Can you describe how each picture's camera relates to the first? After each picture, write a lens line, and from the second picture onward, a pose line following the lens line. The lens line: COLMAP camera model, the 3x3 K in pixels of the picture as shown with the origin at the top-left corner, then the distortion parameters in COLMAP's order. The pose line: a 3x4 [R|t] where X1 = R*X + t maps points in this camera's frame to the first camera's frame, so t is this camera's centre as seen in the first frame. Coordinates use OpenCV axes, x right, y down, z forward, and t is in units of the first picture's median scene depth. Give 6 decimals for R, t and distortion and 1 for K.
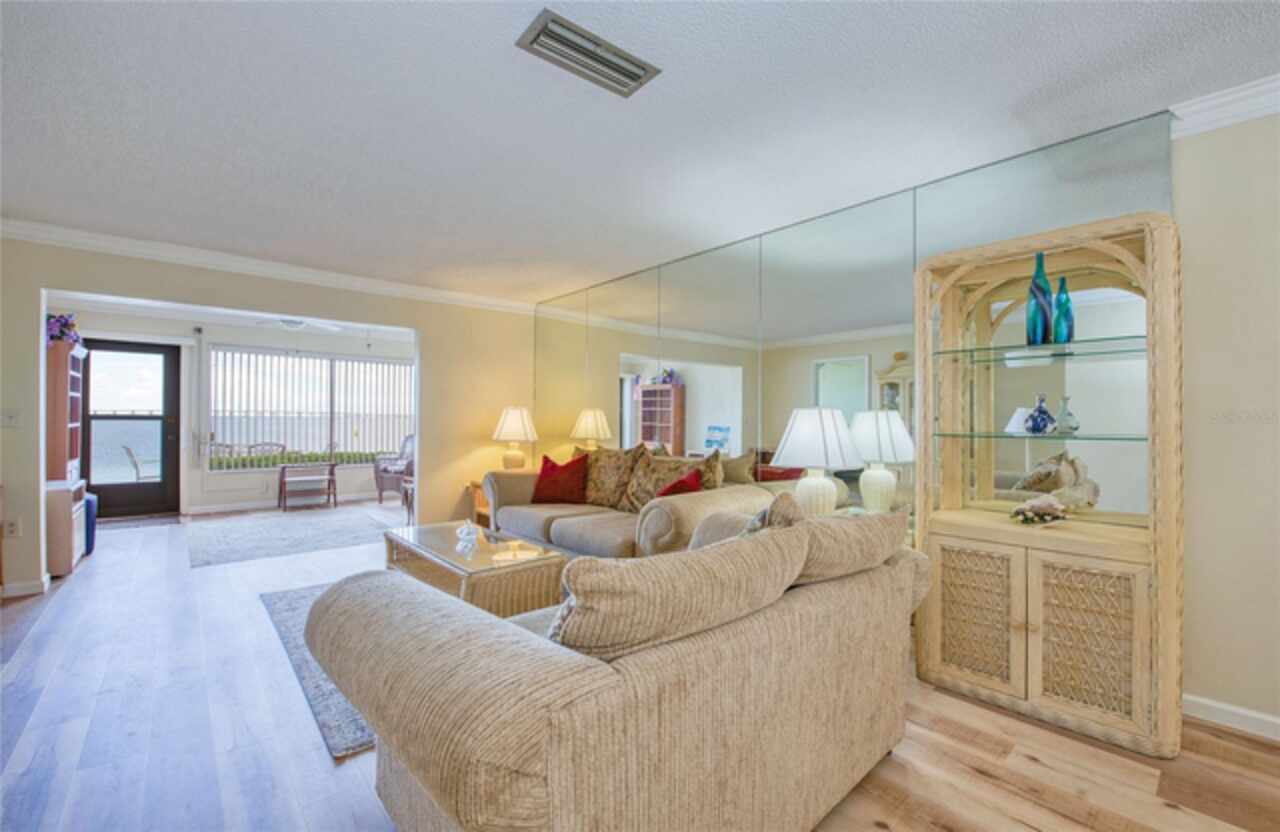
lens RADIAL K [[528.4, 0, 629.2], [0, 528.4, 411.6], [0, 0, 1]] dist [-0.002658, -0.000338]
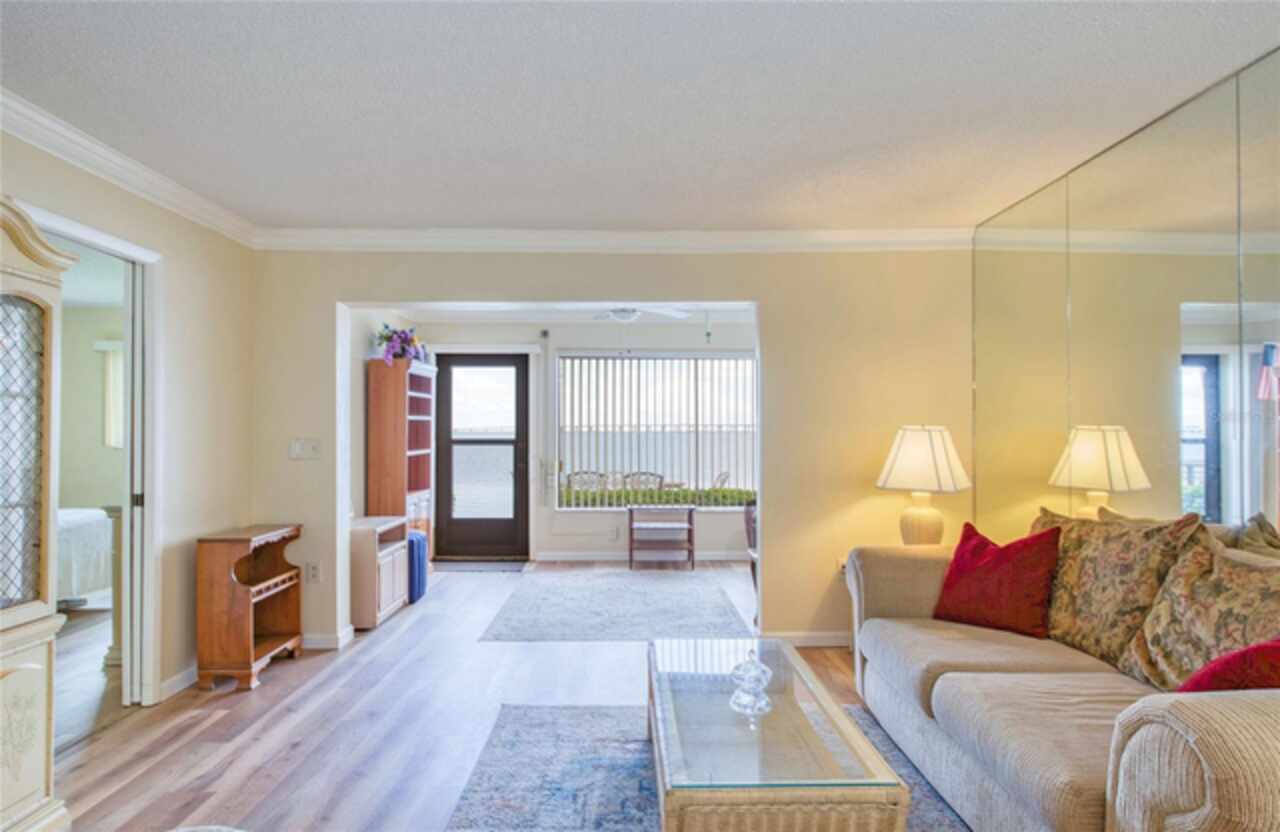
lens RADIAL K [[777.5, 0, 637.3], [0, 777.5, 420.1], [0, 0, 1]] dist [0.005349, -0.005350]
pose [[0.766214, -0.017159, -0.642357, 0.058574], [0.014687, 0.999850, -0.009190, -0.009363], [0.642418, -0.002392, 0.766351, 0.185274]]
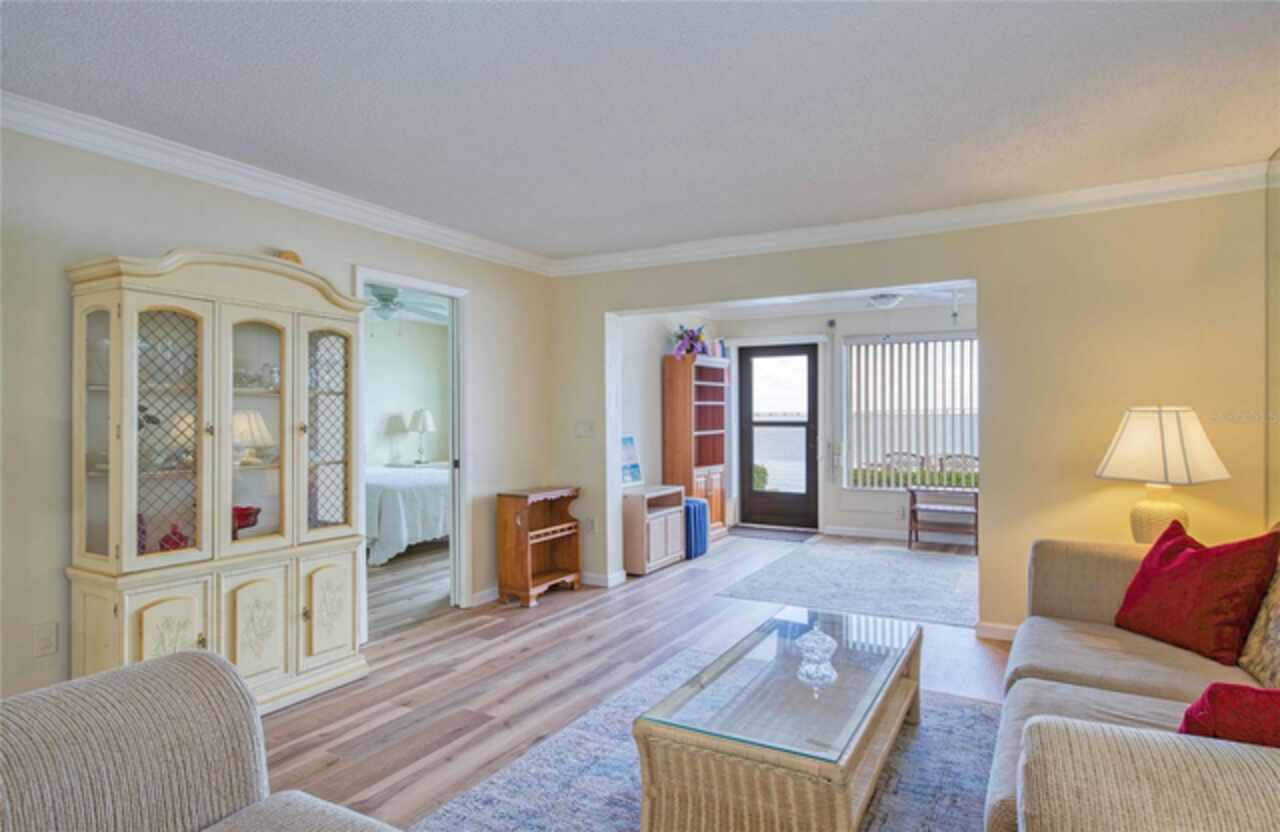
lens RADIAL K [[706.8, 0, 639.2], [0, 706.8, 410.9], [0, 0, 1]] dist [-0.001463, 0.001689]
pose [[0.346274, -0.014939, -0.938015, 0.172122], [0.019616, 0.999770, -0.008681, -0.006670], [0.937928, -0.015394, 0.346487, 0.310645]]
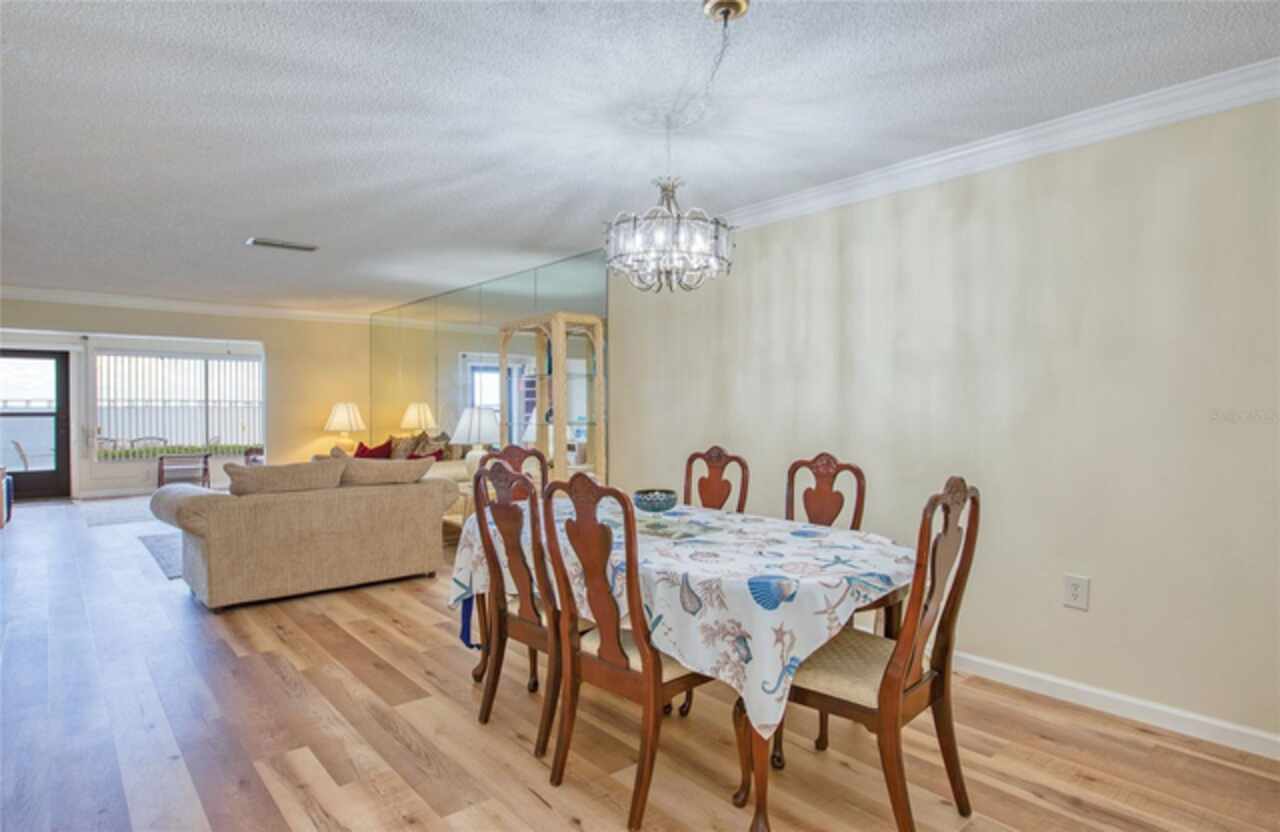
lens RADIAL K [[706.8, 0, 627.2], [0, 706.8, 404.7], [0, 0, 1]] dist [-0.001463, 0.001689]
pose [[0.999812, -0.010335, -0.016384, 0.399342], [0.010537, 0.999869, 0.012247, -0.016010], [0.016255, -0.012417, 0.999791, -0.537288]]
